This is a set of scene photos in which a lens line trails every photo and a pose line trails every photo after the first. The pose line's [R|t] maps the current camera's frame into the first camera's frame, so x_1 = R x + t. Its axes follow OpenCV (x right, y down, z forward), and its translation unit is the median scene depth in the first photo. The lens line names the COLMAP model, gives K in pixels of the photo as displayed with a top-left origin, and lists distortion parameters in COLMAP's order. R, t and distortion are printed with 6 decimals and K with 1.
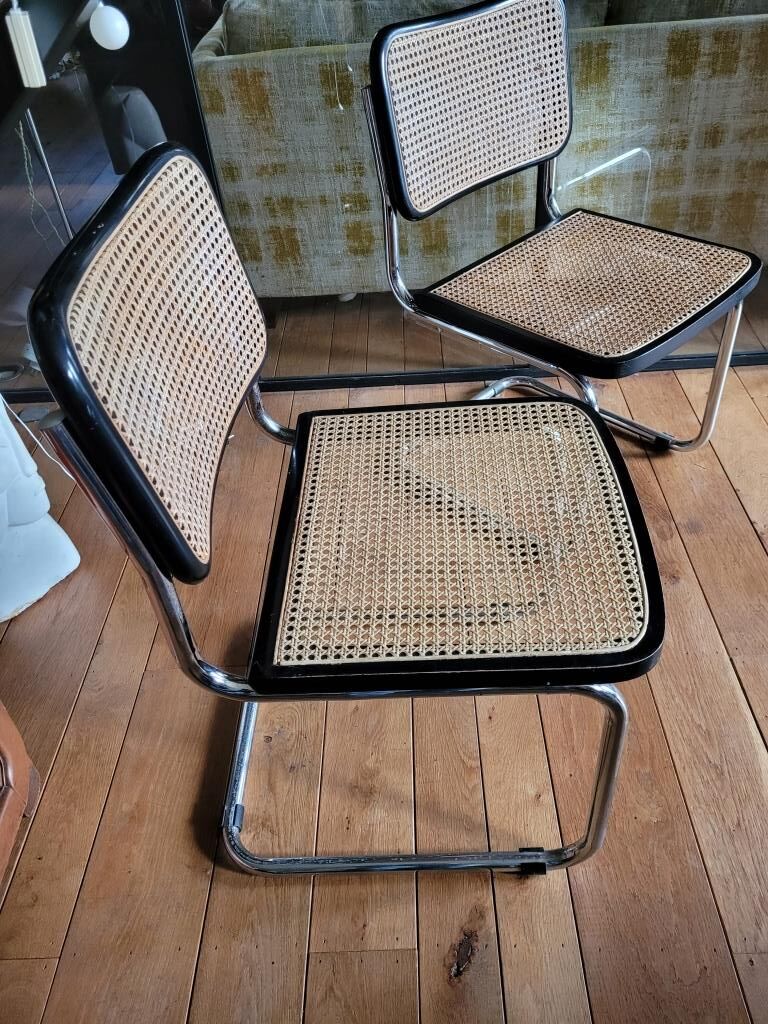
lens RADIAL K [[768.2, 0, 384.0], [0, 768.2, 512.0], [0, 0, 1]] dist [0.060336, -0.061262]
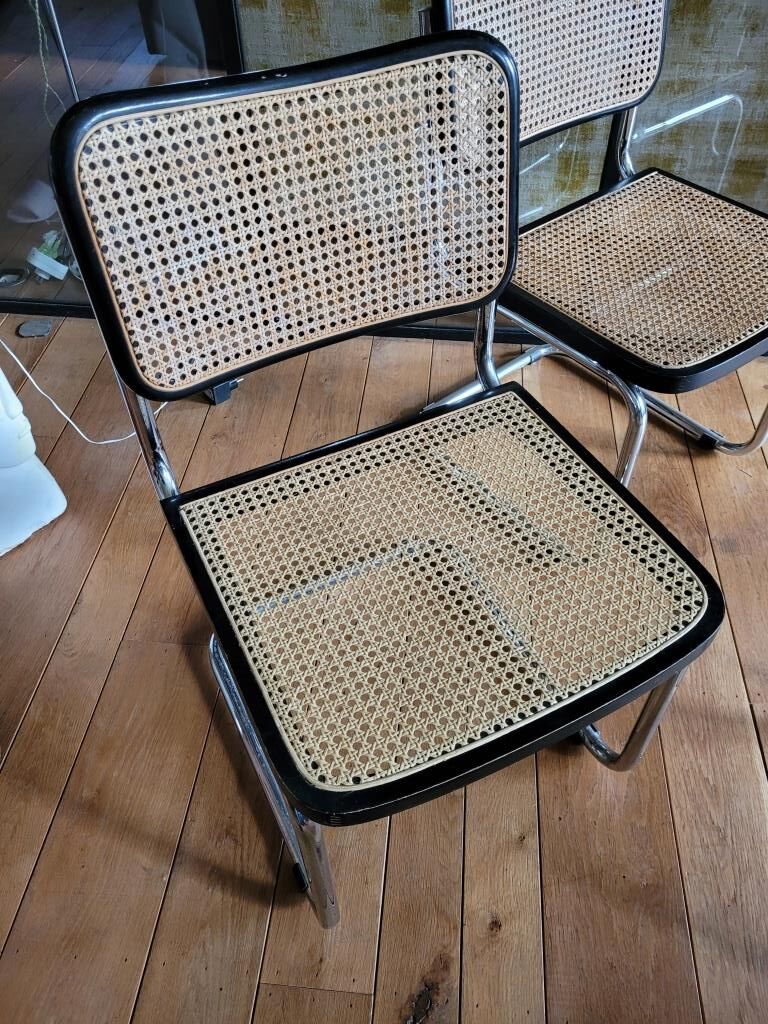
lens RADIAL K [[768.2, 0, 384.0], [0, 768.2, 512.0], [0, 0, 1]] dist [0.060336, -0.061262]
pose [[0.994013, 0.108052, -0.016243, 0.005384], [-0.105535, 0.987920, 0.113471, -0.091042], [0.028308, -0.111077, 0.993409, 0.095294]]
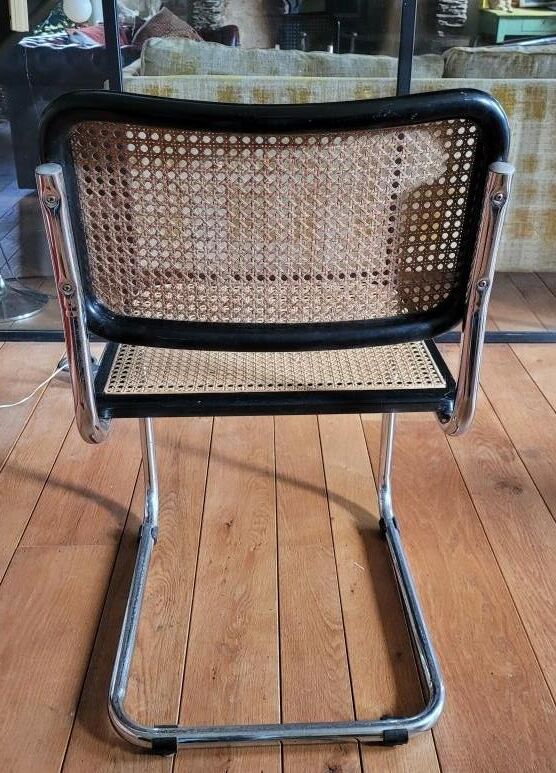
lens RADIAL K [[769.8, 0, 274.0], [0, 769.8, 335.3], [0, 0, 1]] dist [0.032352, -0.018278]
pose [[0.996730, 0.063375, 0.050133, -0.039504], [-0.045038, 0.950801, -0.306510, 0.240803], [-0.067092, 0.303250, 0.950546, -0.086419]]
